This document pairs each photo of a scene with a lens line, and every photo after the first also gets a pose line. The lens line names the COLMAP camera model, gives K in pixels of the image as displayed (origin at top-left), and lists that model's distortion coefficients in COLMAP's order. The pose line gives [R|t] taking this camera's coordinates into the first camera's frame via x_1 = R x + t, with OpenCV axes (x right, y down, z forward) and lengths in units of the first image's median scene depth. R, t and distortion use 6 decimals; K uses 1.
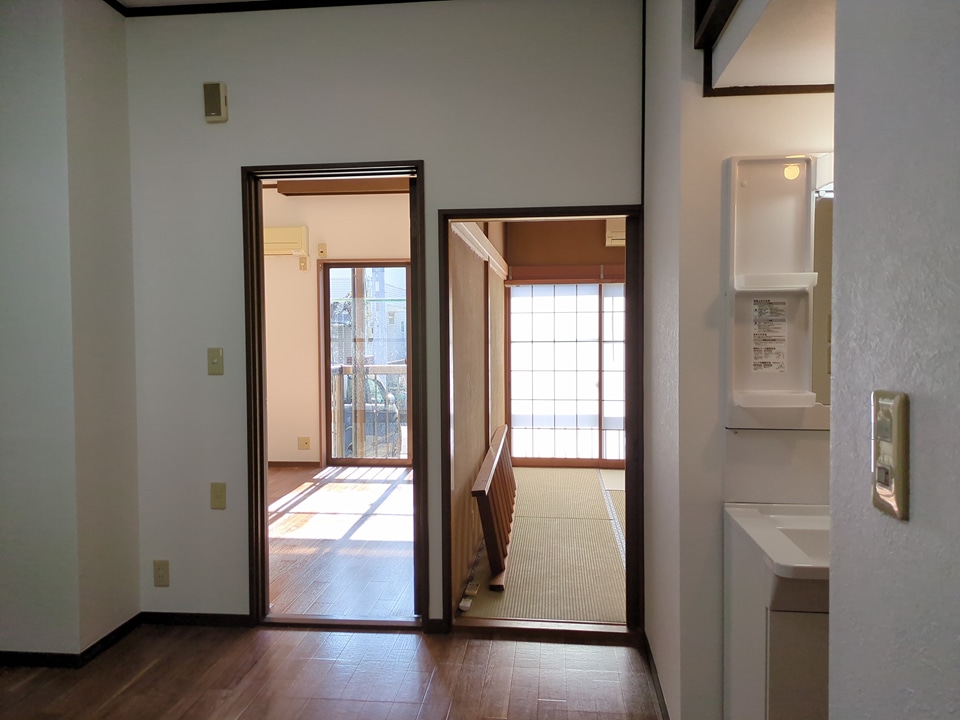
lens RADIAL K [[713.6, 0, 483.5], [0, 713.6, 360.0], [0, 0, 1]] dist [0.050621, -0.034892]
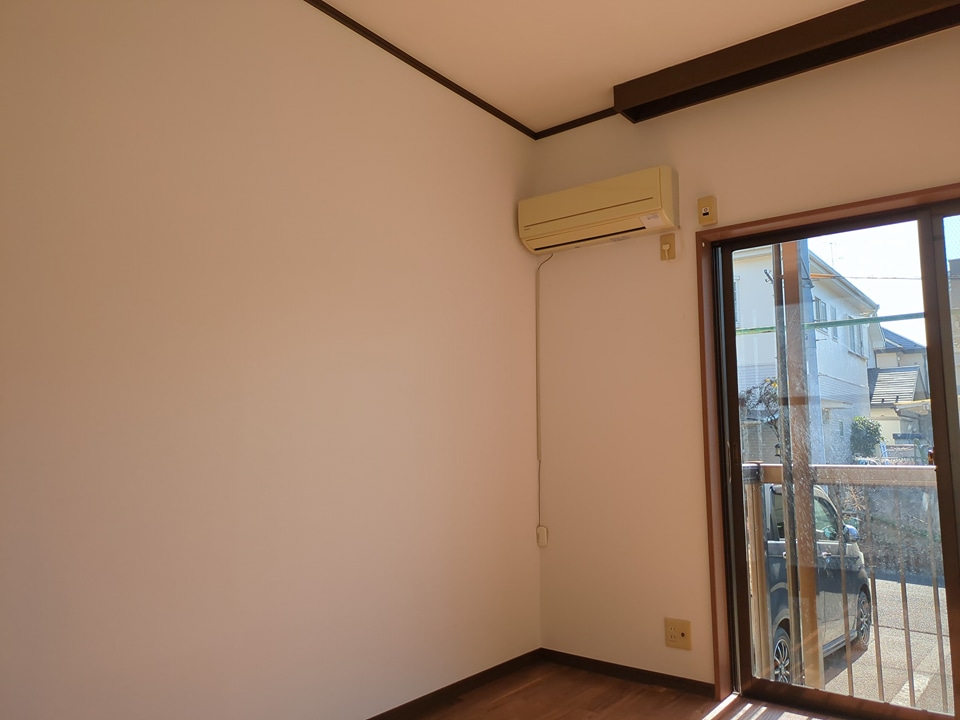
lens RADIAL K [[713.6, 0, 483.5], [0, 713.6, 360.0], [0, 0, 1]] dist [0.050621, -0.034892]
pose [[0.847579, -0.059681, -0.527302, -0.100267], [-0.026087, 0.987769, -0.153729, 0.020234], [0.530027, 0.144053, 0.835655, 0.512936]]
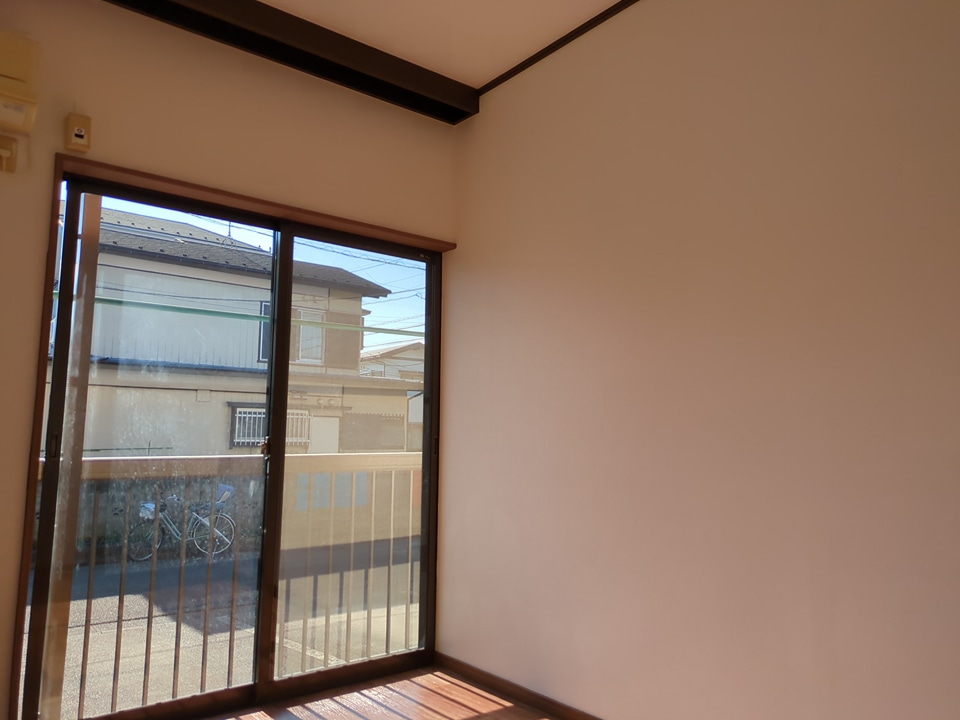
lens RADIAL K [[713.6, 0, 483.5], [0, 713.6, 360.0], [0, 0, 1]] dist [0.050621, -0.034892]
pose [[0.707212, 0.092704, 0.700898, -0.311054], [0.007248, 0.990363, -0.138303, 0.014157], [-0.706965, 0.102890, 0.699725, 0.577431]]
